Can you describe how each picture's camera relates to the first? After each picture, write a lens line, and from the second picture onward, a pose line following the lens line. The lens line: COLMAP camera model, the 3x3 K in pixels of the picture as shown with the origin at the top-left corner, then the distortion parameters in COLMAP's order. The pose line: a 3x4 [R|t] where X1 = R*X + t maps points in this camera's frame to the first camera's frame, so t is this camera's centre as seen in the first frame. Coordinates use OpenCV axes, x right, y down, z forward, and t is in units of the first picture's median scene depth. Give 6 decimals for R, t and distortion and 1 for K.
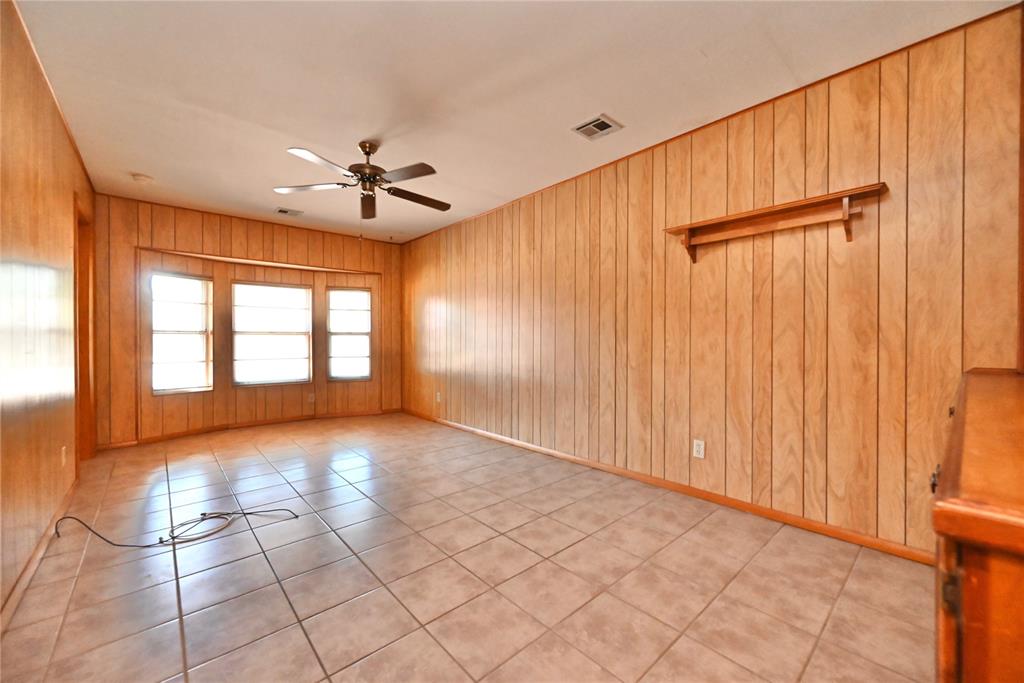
lens RADIAL K [[401.9, 0, 520.6], [0, 401.9, 335.9], [0, 0, 1]] dist [-0.000309, 0.000378]
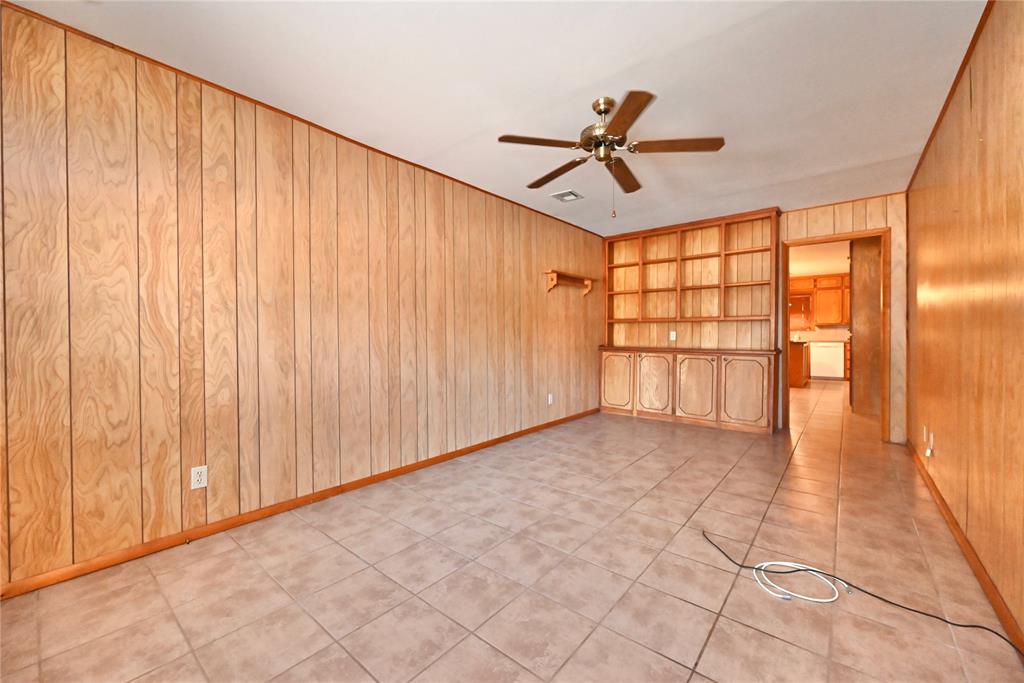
lens RADIAL K [[401.9, 0, 501.1], [0, 401.9, 337.4], [0, 0, 1]] dist [-0.000309, 0.000378]
pose [[-0.128737, -0.001890, 0.991677, -1.050290], [-0.004992, 0.999987, 0.001257, 0.009009], [-0.991666, -0.004788, -0.128745, 1.184946]]
